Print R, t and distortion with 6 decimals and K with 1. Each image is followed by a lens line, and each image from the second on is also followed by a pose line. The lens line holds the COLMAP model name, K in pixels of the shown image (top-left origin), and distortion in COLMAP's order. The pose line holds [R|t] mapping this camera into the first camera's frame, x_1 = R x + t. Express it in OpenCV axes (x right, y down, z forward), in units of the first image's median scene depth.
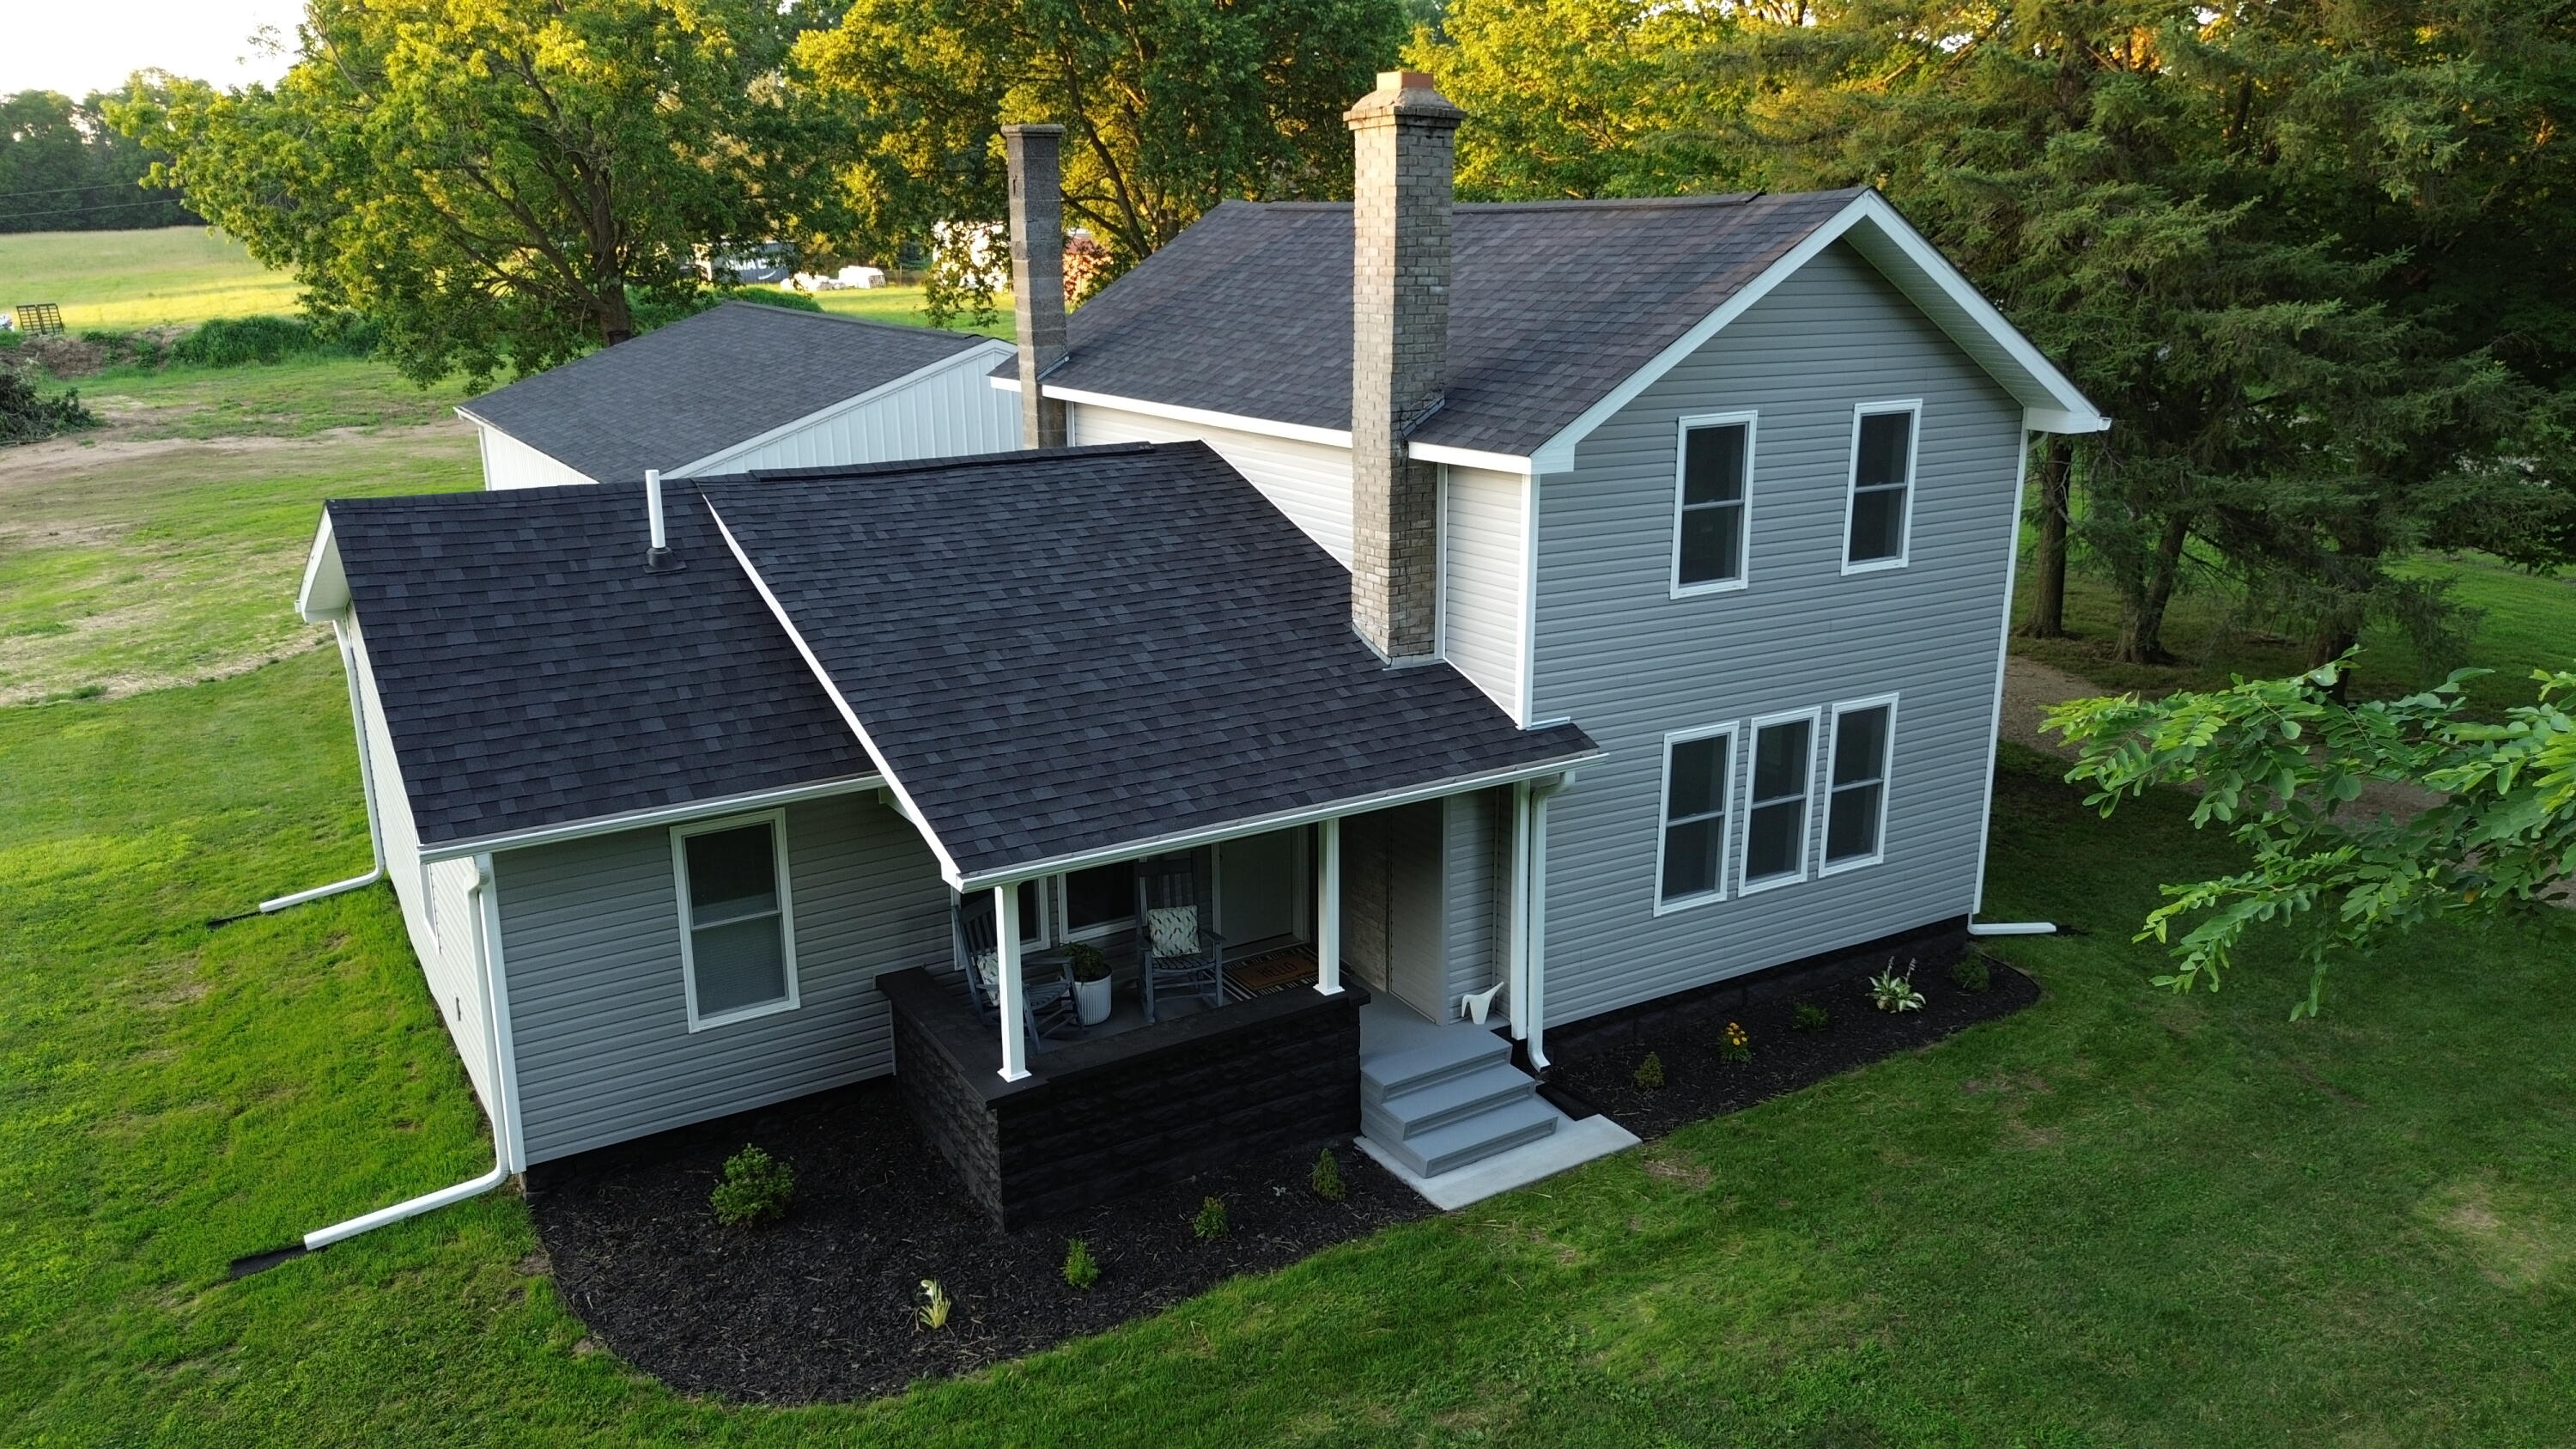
lens RADIAL K [[1833.8, 0, 1288.0], [0, 1833.8, 724.5], [0, 0, 1]] dist [0.065192, -0.075481]
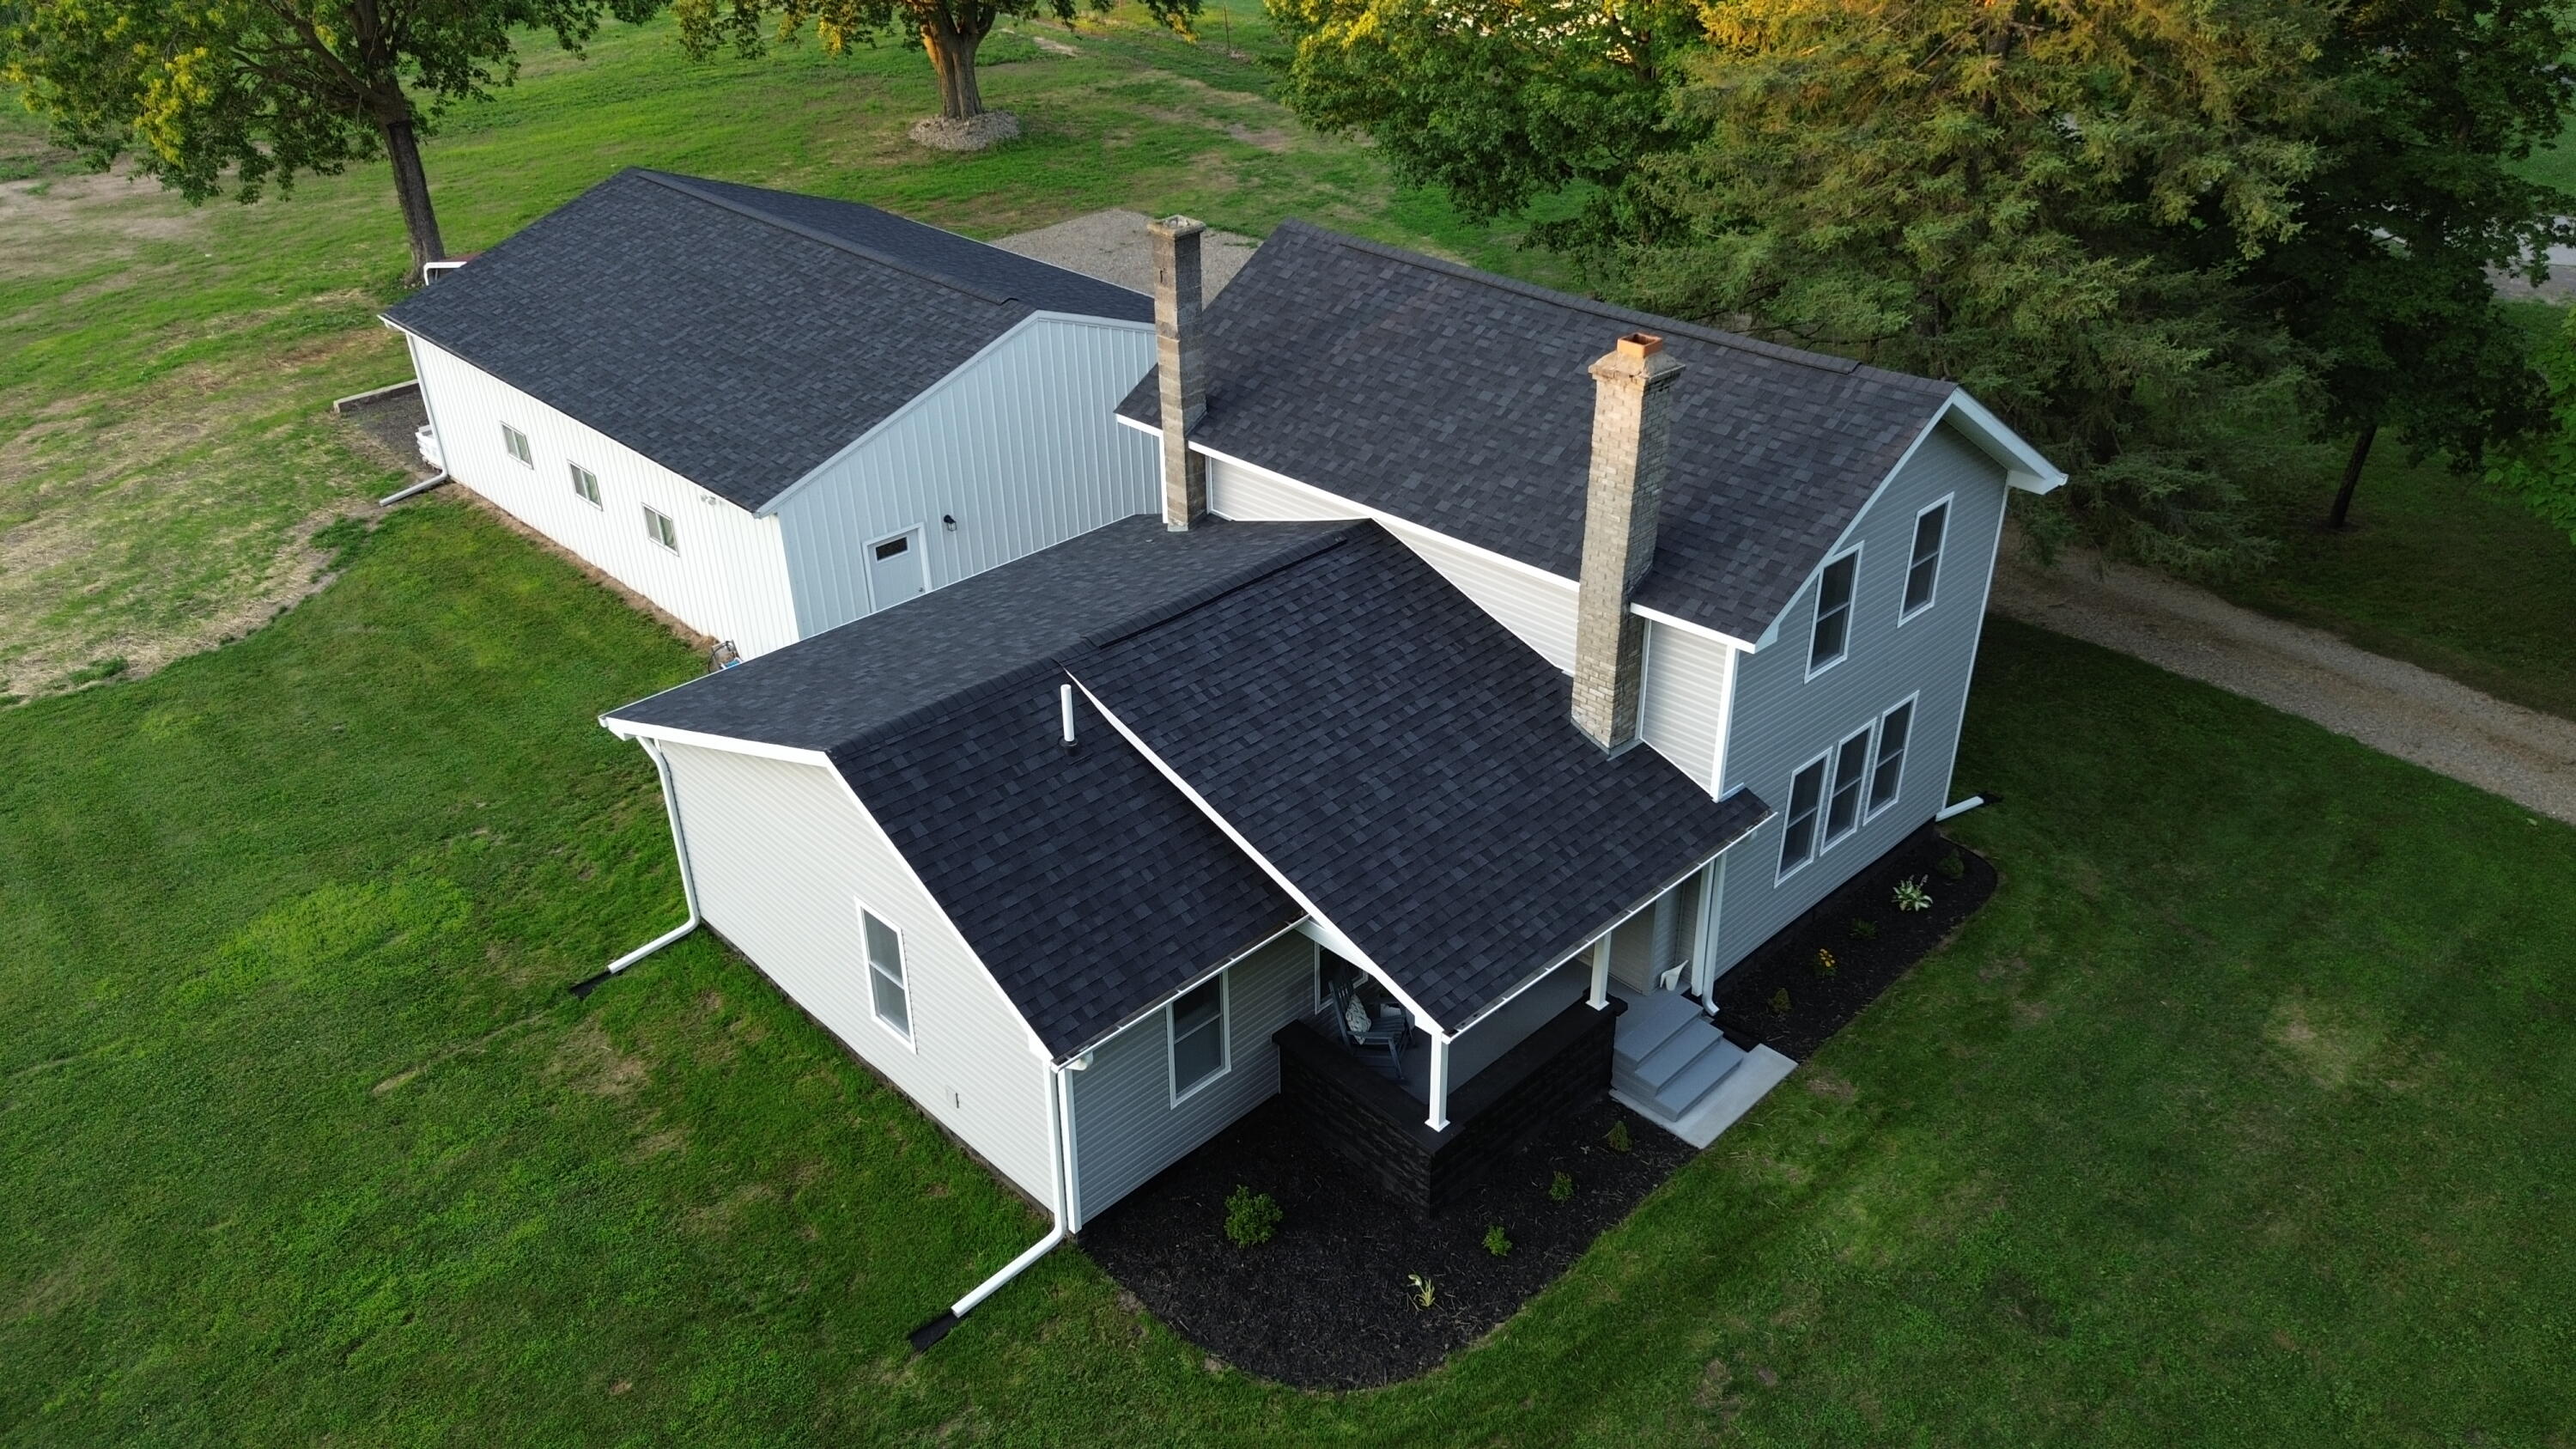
lens RADIAL K [[1833.8, 0, 1288.0], [0, 1833.8, 724.5], [0, 0, 1]] dist [0.065192, -0.075481]
pose [[0.975128, -0.116569, 0.188515, -0.437663], [0.065566, 0.964173, 0.257045, -0.427006], [-0.211725, -0.238291, 0.947834, -0.226352]]
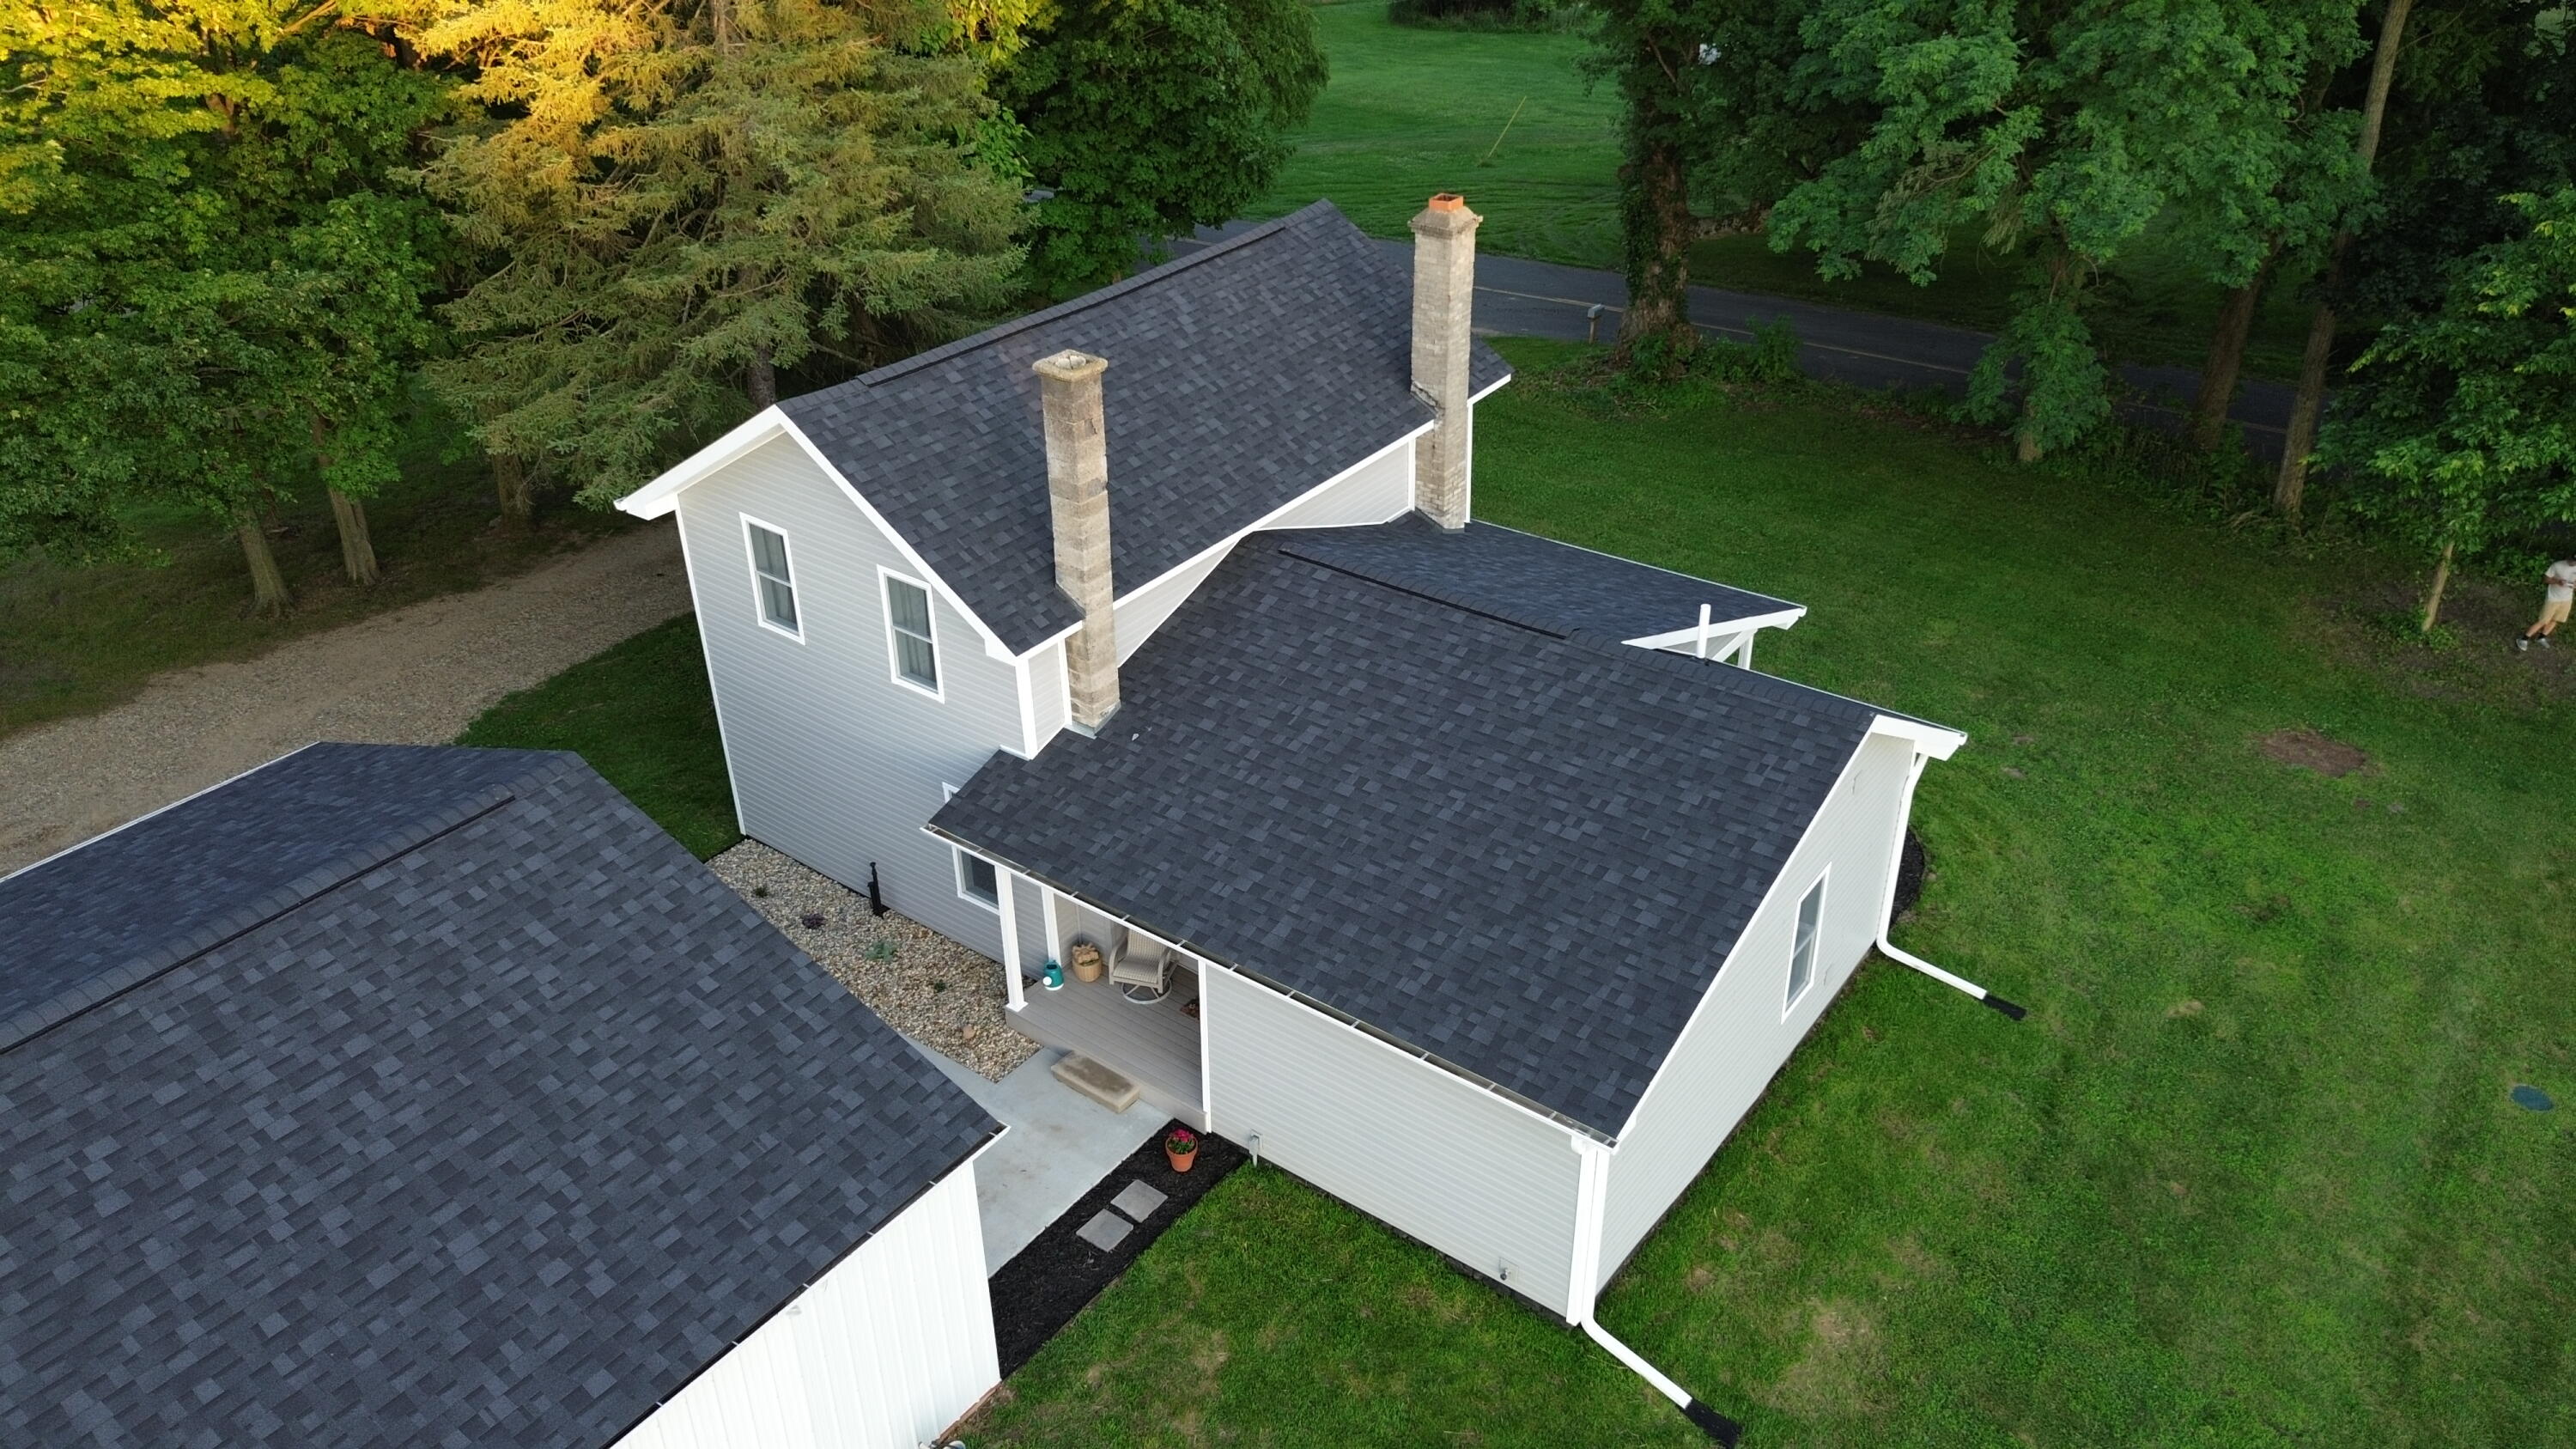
lens RADIAL K [[1833.8, 0, 1288.0], [0, 1833.8, 724.5], [0, 0, 1]] dist [0.065192, -0.075481]
pose [[-0.369624, -0.473538, 0.799462, -1.341124], [0.242911, 0.781228, 0.575046, -0.927589], [-0.896868, 0.406749, -0.173733, 1.524947]]
